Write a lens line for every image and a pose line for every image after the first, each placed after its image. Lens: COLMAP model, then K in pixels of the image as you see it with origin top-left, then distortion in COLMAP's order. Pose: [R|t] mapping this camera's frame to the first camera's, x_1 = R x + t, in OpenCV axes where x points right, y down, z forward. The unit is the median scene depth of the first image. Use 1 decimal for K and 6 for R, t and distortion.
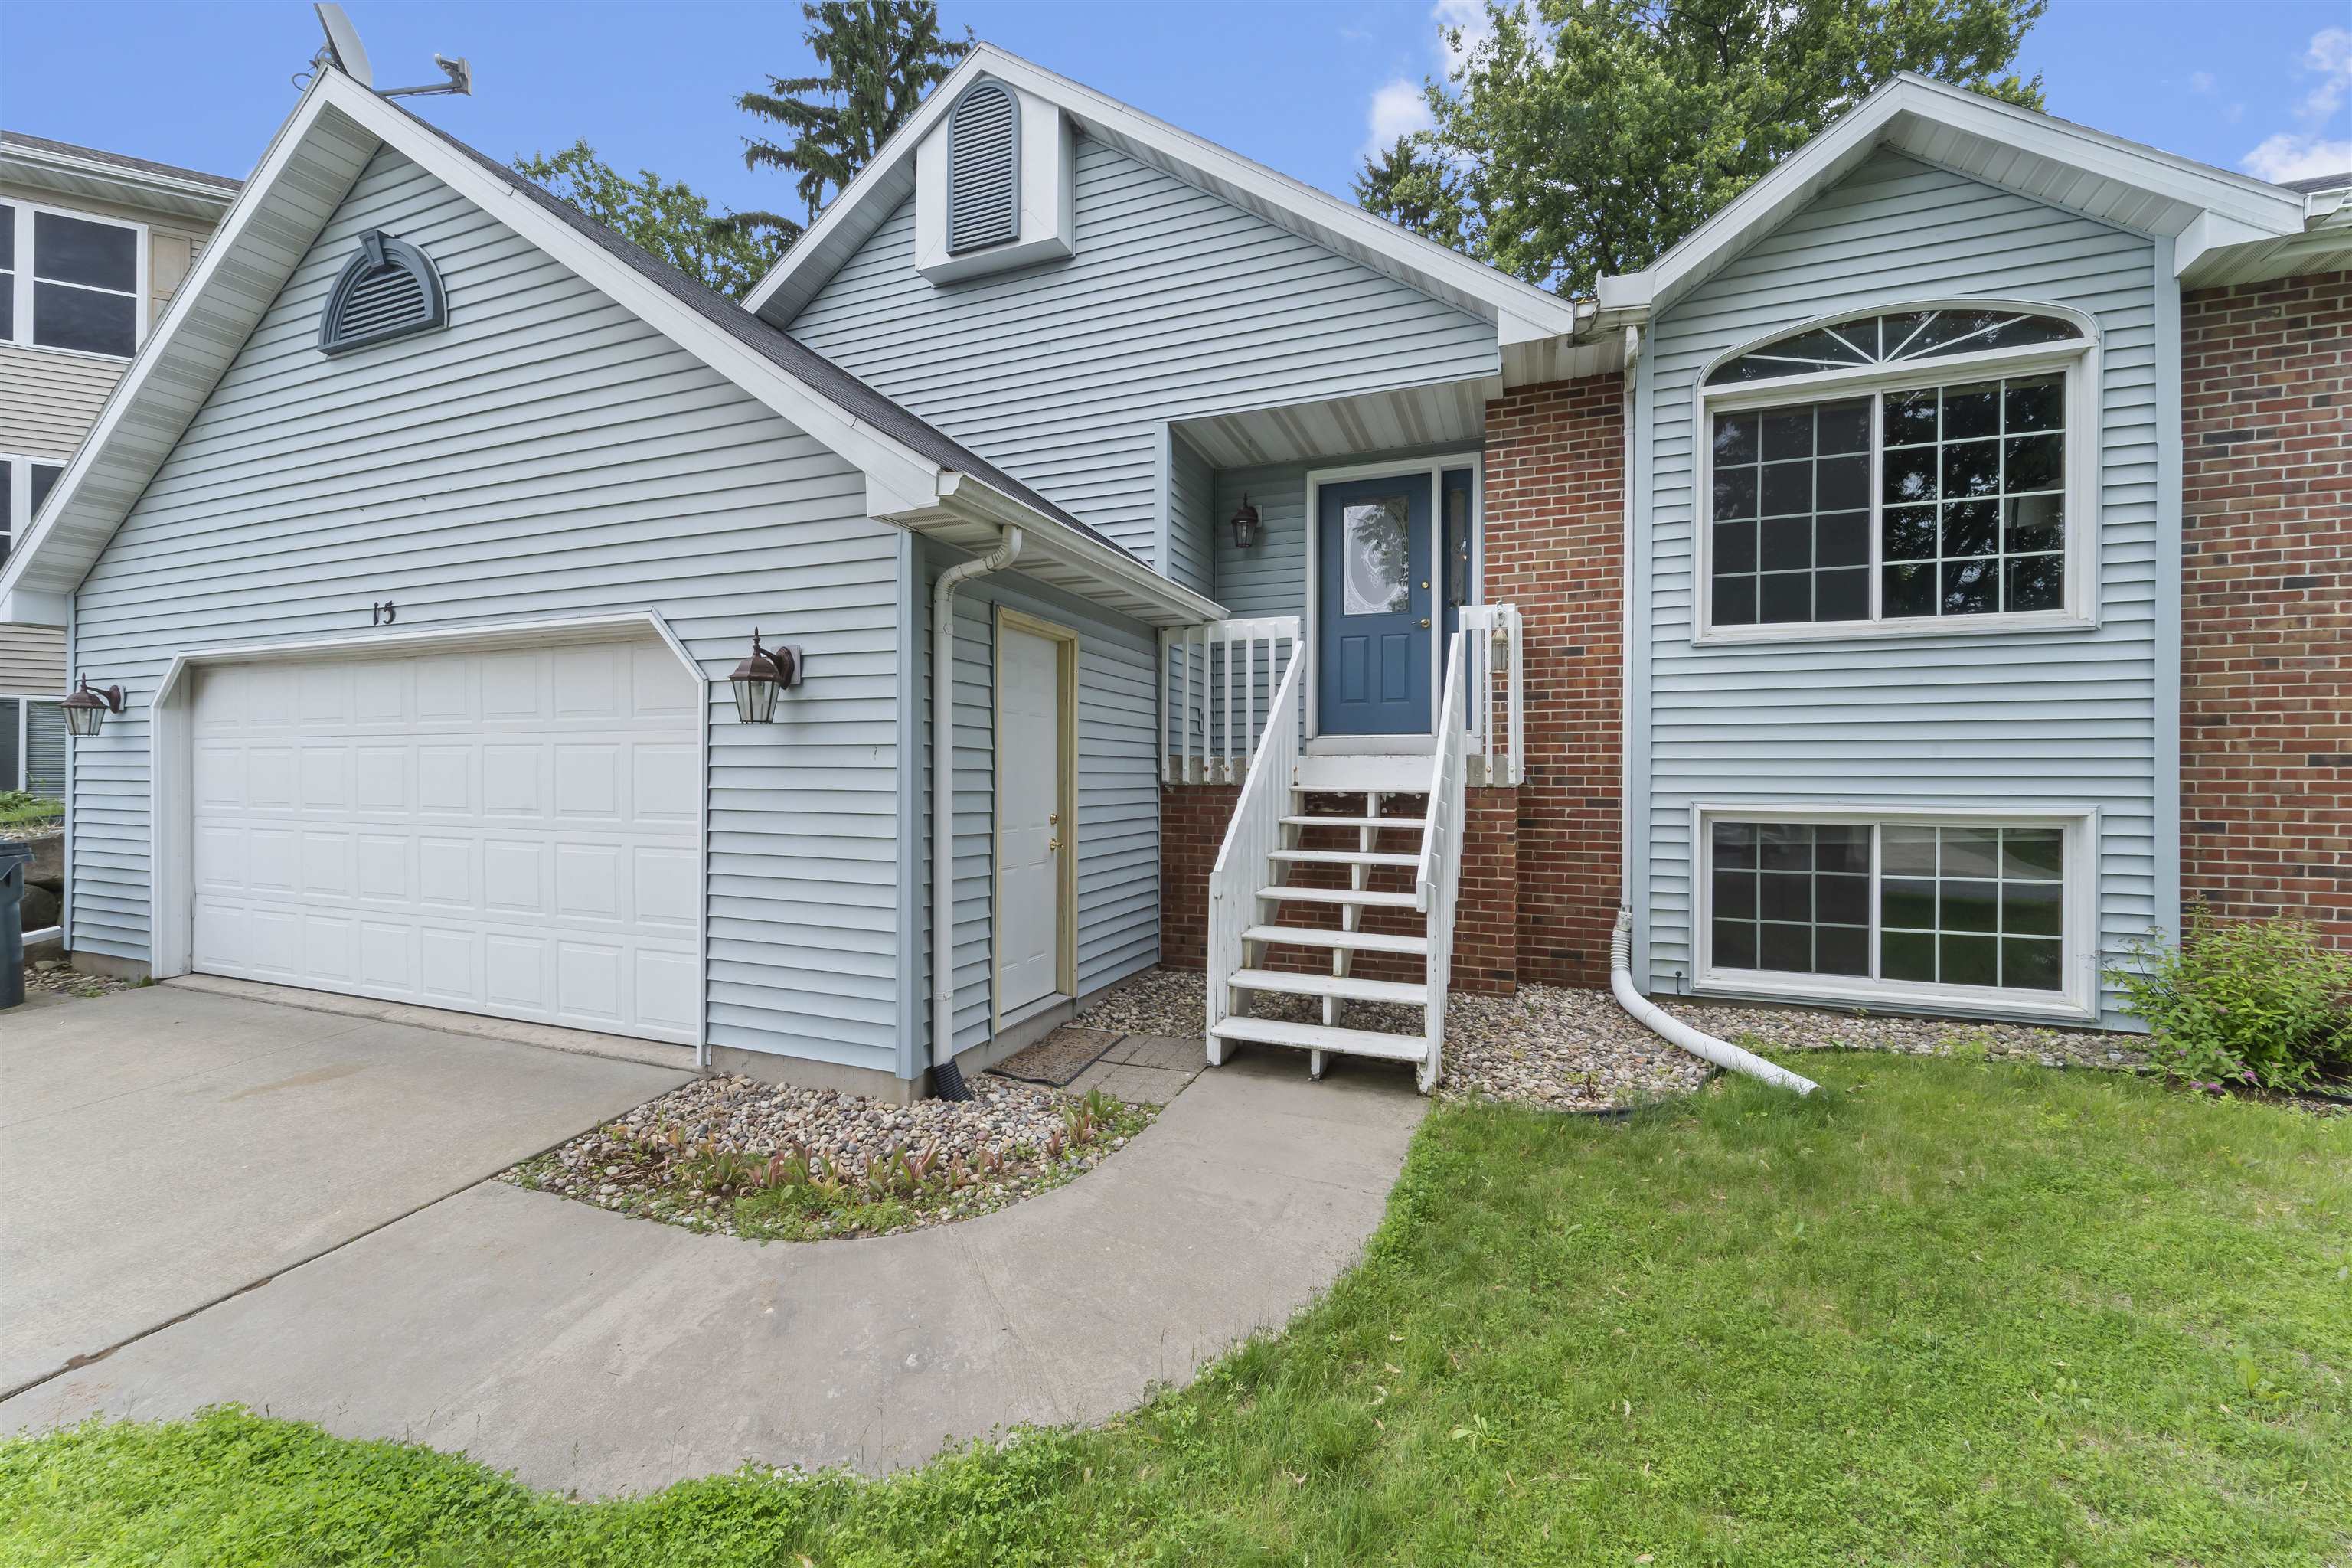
lens RADIAL K [[938.3, 0, 1183.0], [0, 938.3, 765.8], [0, 0, 1]] dist [0.001974, 0.000817]
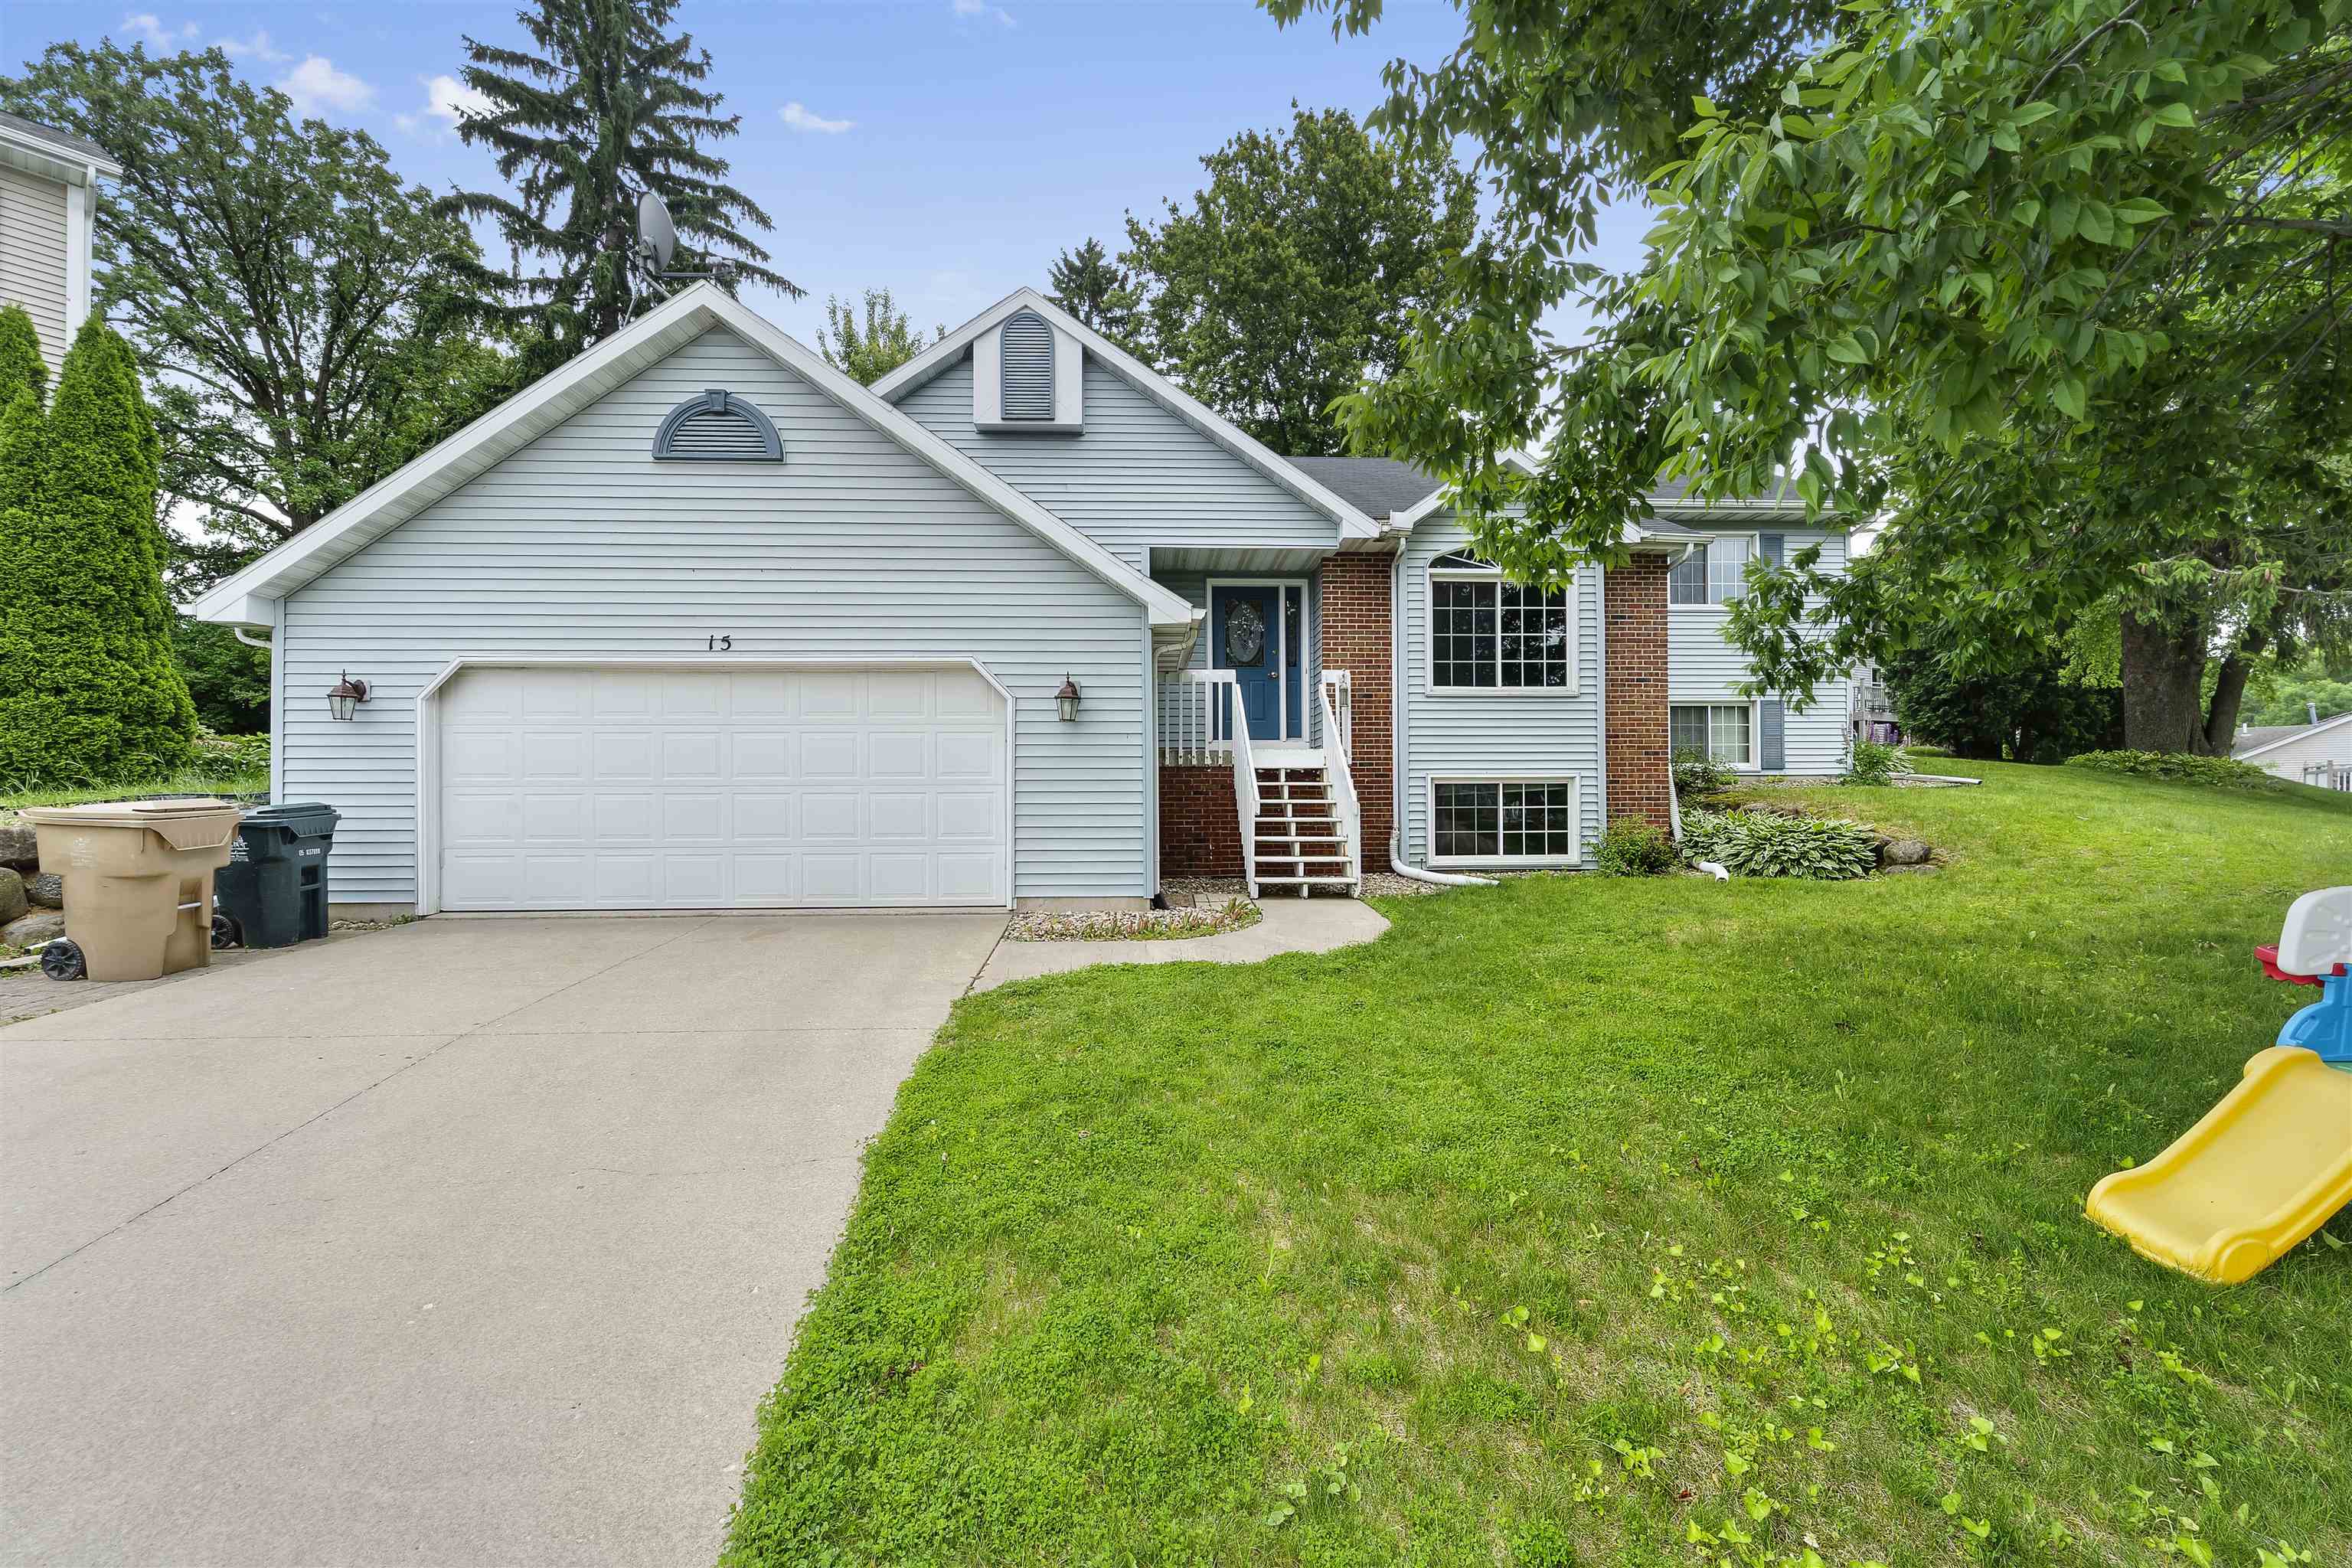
lens RADIAL K [[938.3, 0, 1183.0], [0, 938.3, 765.8], [0, 0, 1]] dist [0.001974, 0.000817]
pose [[0.916756, 0.006536, 0.399395, -0.753158], [0.001453, 0.999805, -0.019696, 0.062592], [-0.399446, 0.018637, 0.916567, -0.647936]]
